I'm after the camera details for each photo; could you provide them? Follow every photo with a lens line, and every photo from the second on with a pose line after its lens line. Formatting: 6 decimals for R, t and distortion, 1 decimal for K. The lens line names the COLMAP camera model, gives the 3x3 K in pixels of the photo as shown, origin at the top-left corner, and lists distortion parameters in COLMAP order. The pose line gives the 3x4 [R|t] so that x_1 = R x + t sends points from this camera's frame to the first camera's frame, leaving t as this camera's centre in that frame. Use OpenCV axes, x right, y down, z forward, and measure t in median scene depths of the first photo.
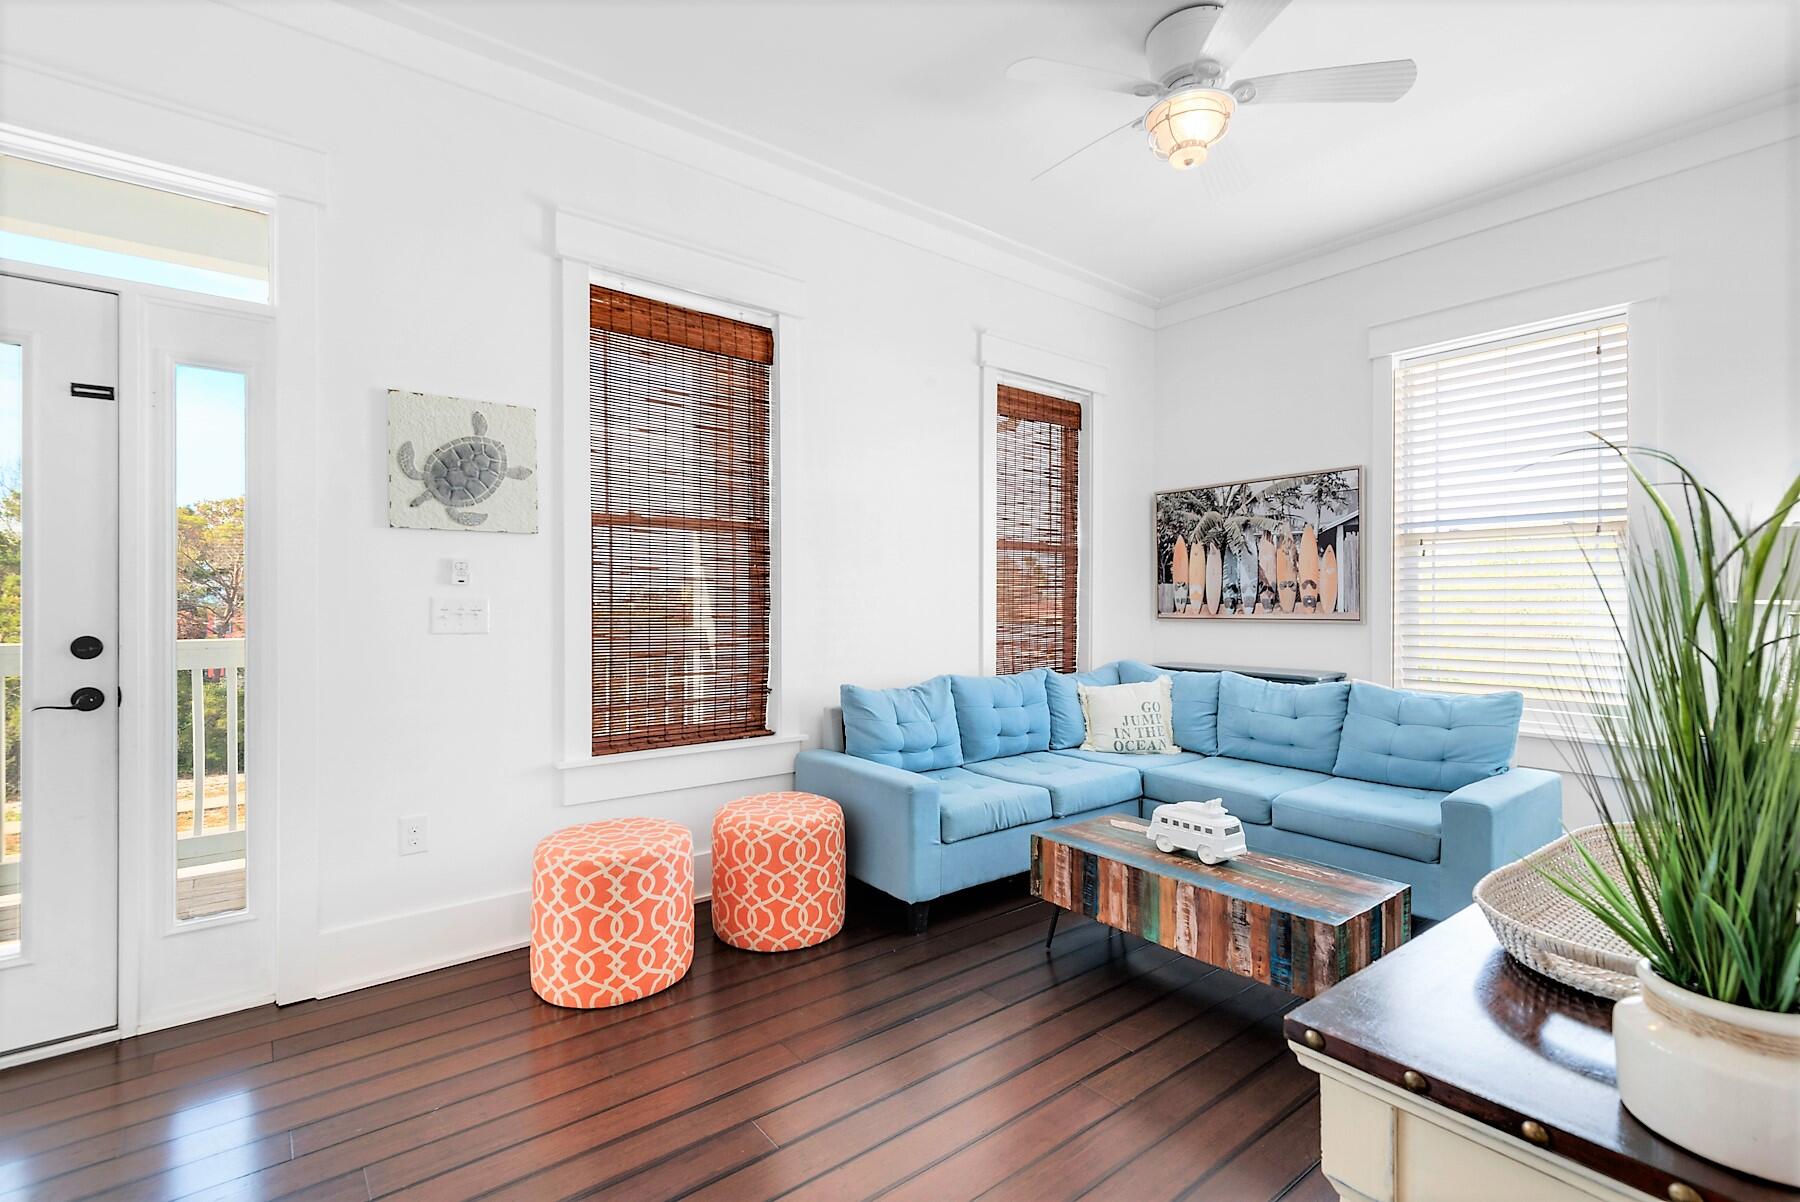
lens RADIAL K [[811.9, 0, 916.5], [0, 811.9, 602.5], [0, 0, 1]] dist [-0.001563, -0.000336]
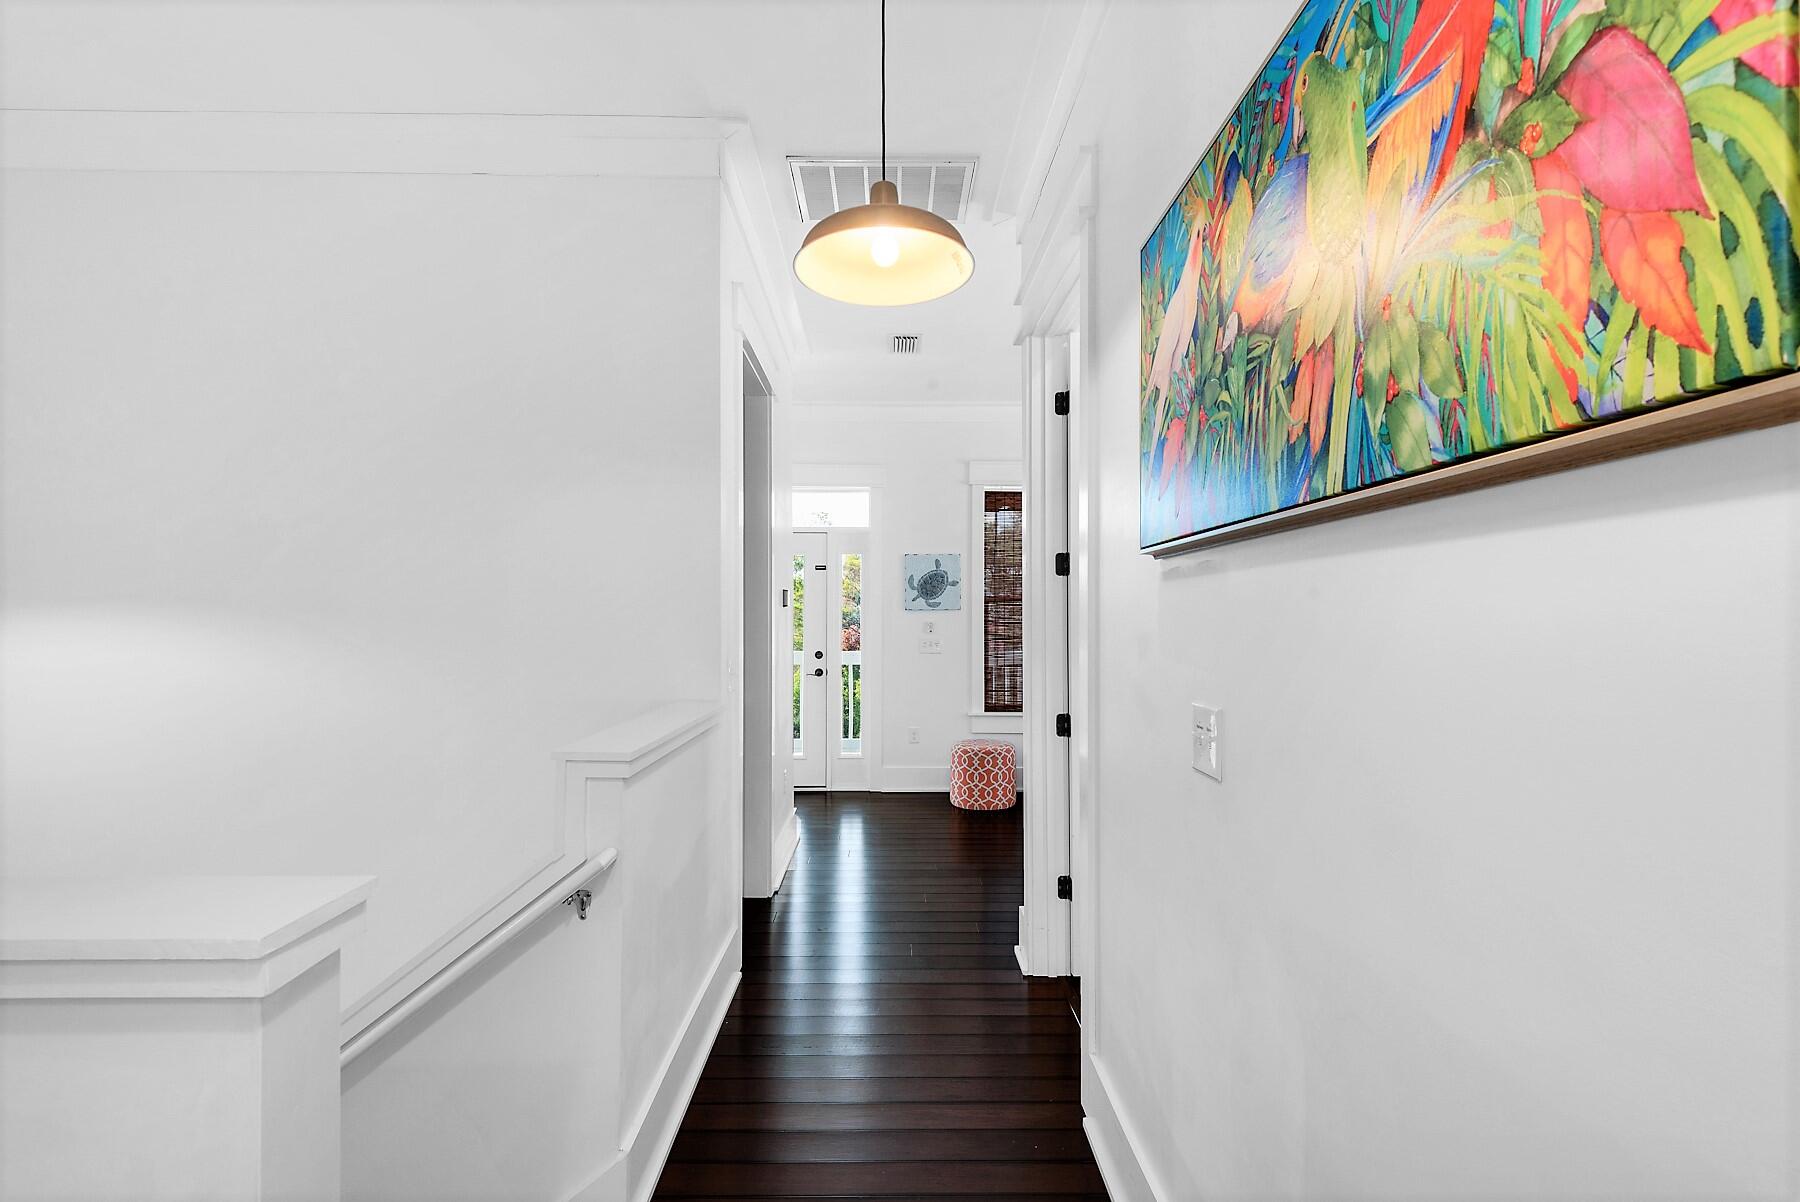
lens RADIAL K [[811.9, 0, 896.8], [0, 811.9, 607.7], [0, 0, 1]] dist [-0.001563, -0.000336]
pose [[0.781535, -0.002327, -0.623857, 0.875064], [-0.002101, 0.999978, -0.006362, -0.083180], [0.623857, 0.006283, 0.781513, -0.953847]]
